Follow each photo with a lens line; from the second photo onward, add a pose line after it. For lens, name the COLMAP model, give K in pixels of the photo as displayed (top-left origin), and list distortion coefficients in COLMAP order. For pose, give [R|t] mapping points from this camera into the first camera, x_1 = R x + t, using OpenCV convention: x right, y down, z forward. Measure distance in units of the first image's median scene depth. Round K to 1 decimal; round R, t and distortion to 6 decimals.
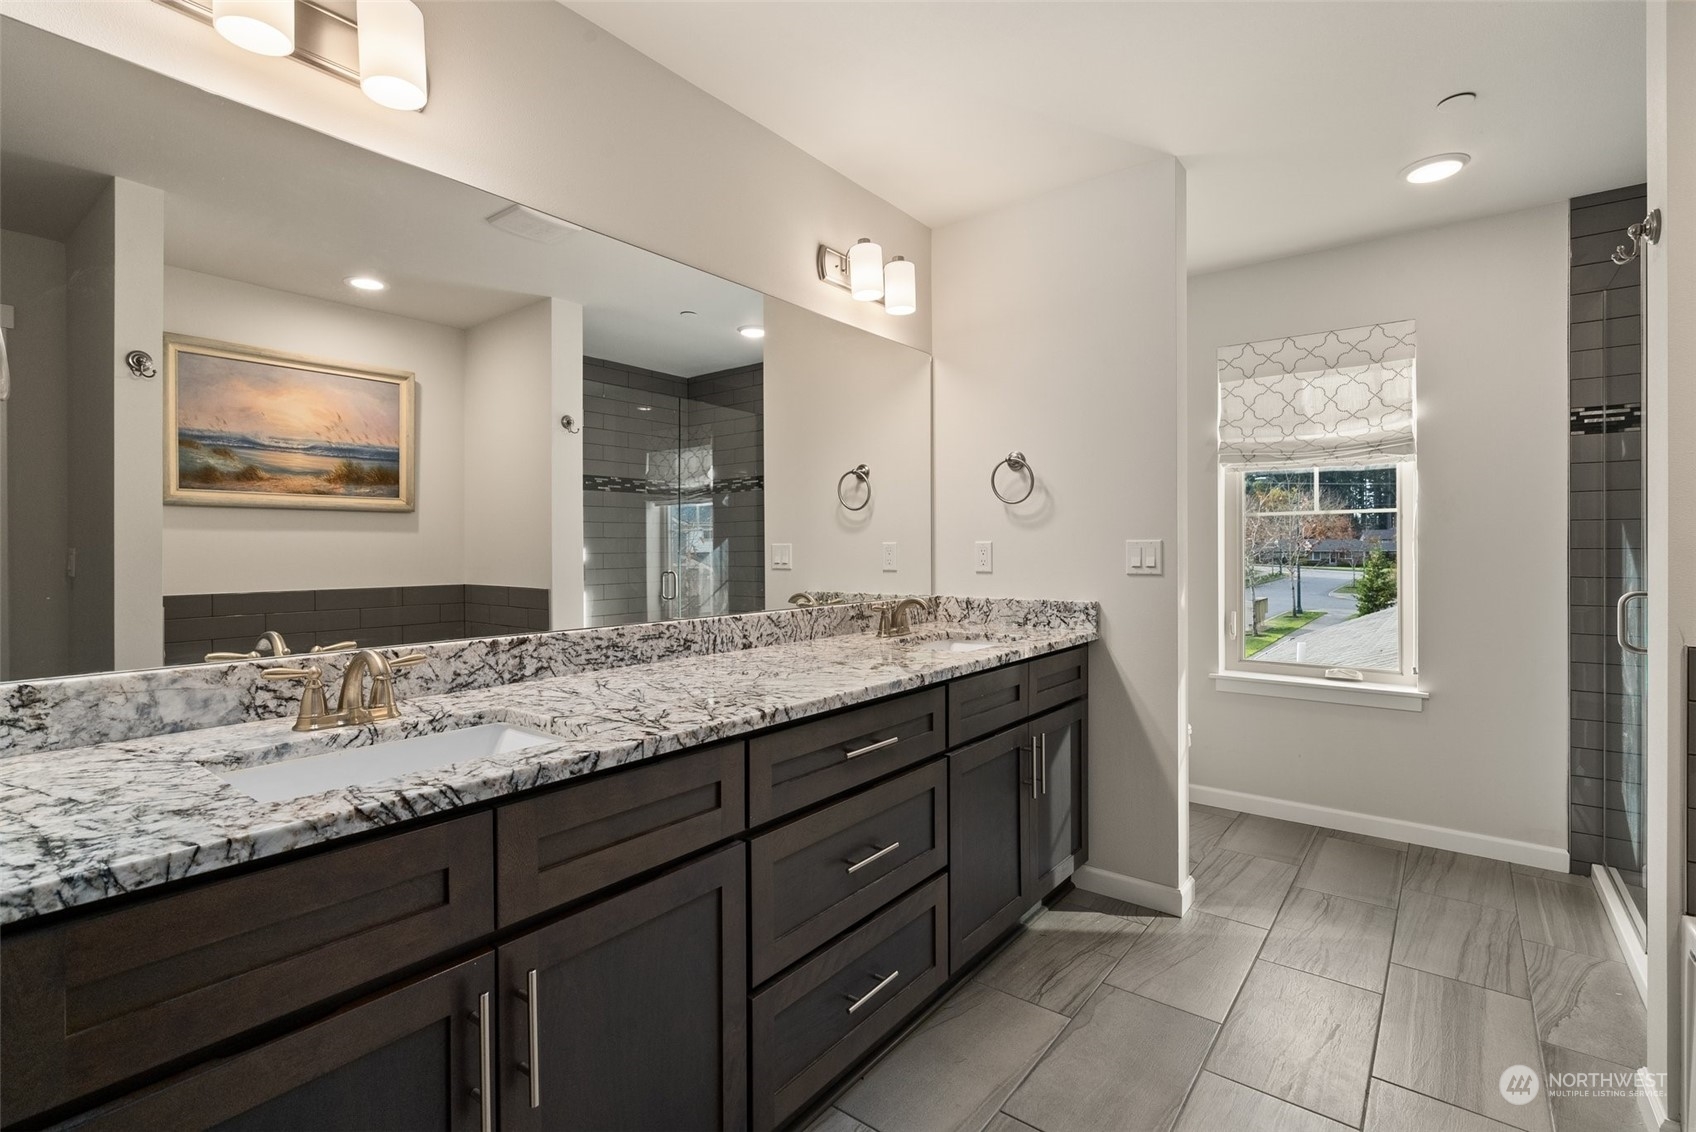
lens RADIAL K [[770.9, 0, 846.2], [0, 770.9, 554.8], [0, 0, 1]] dist [0.001465, 0.000007]
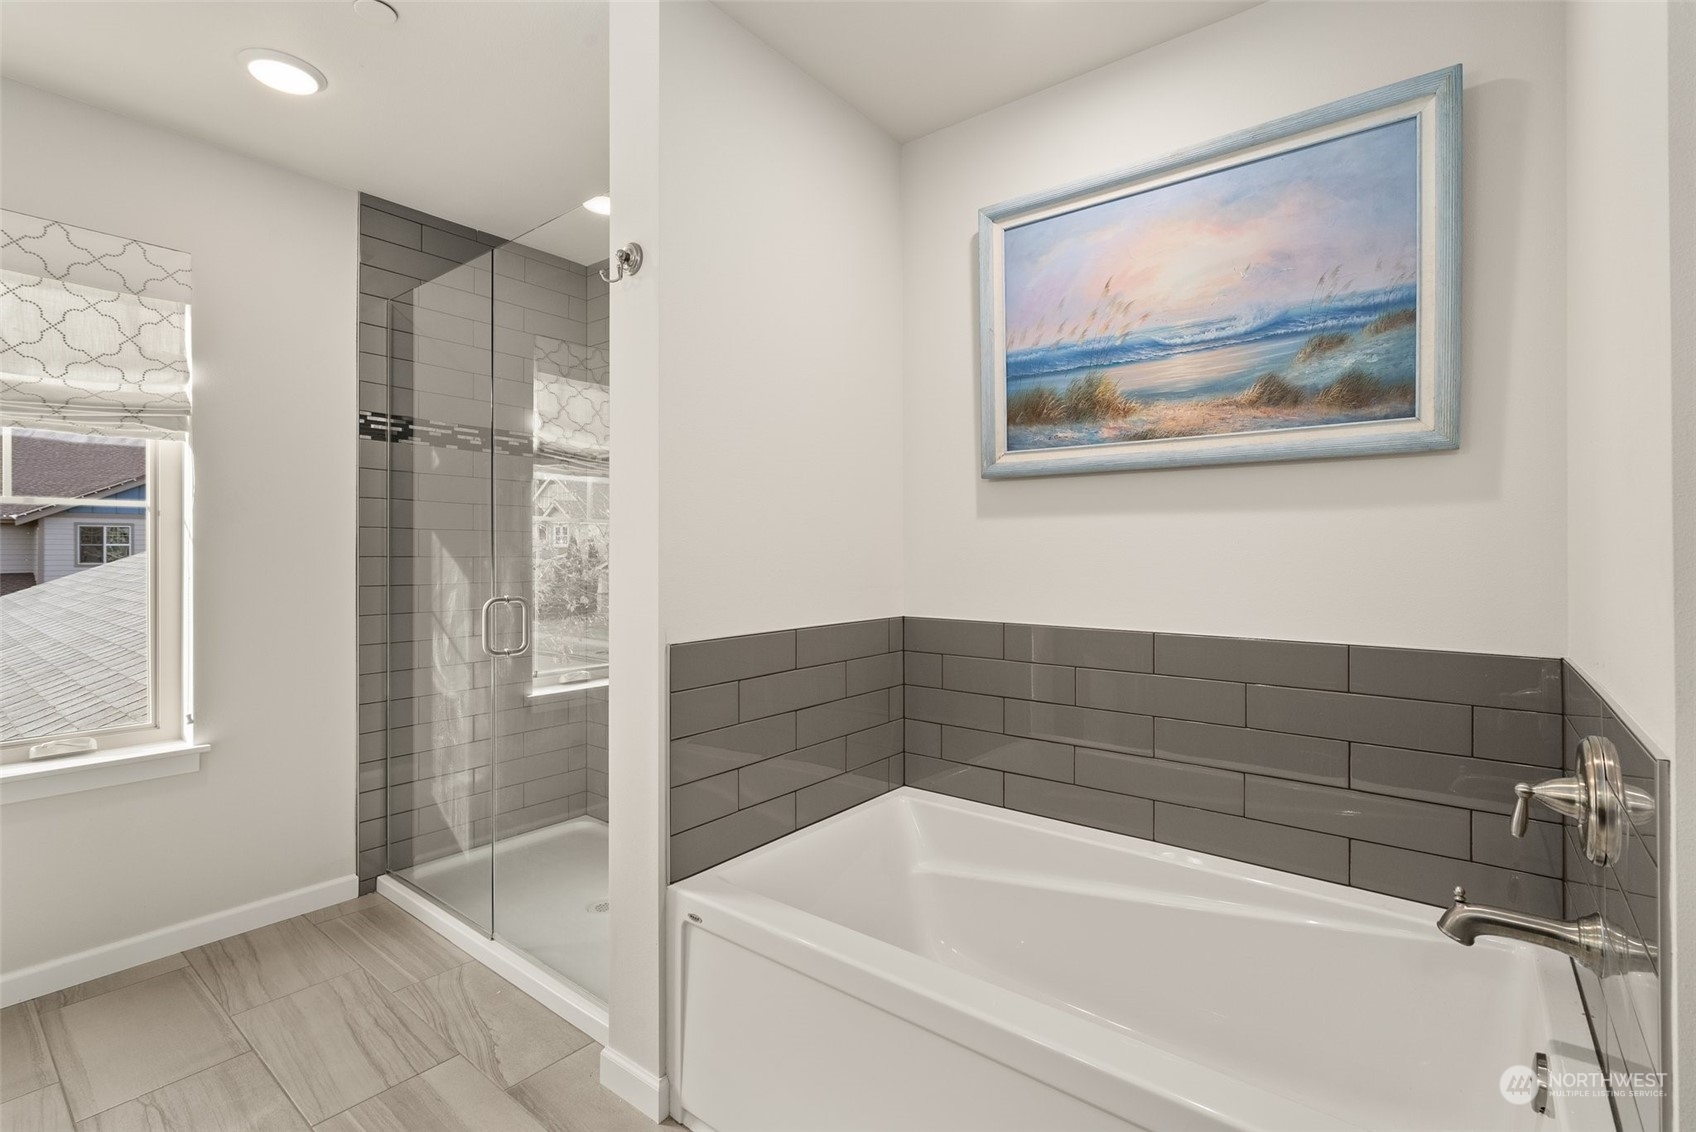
lens RADIAL K [[770.9, 0, 844.9], [0, 770.9, 553.9], [0, 0, 1]] dist [0.001465, 0.000007]
pose [[0.010913, 0.003783, 0.999933, -0.011231], [0.011002, 0.999932, -0.003903, -0.001122], [-0.999880, 0.011044, 0.010871, 0.353620]]
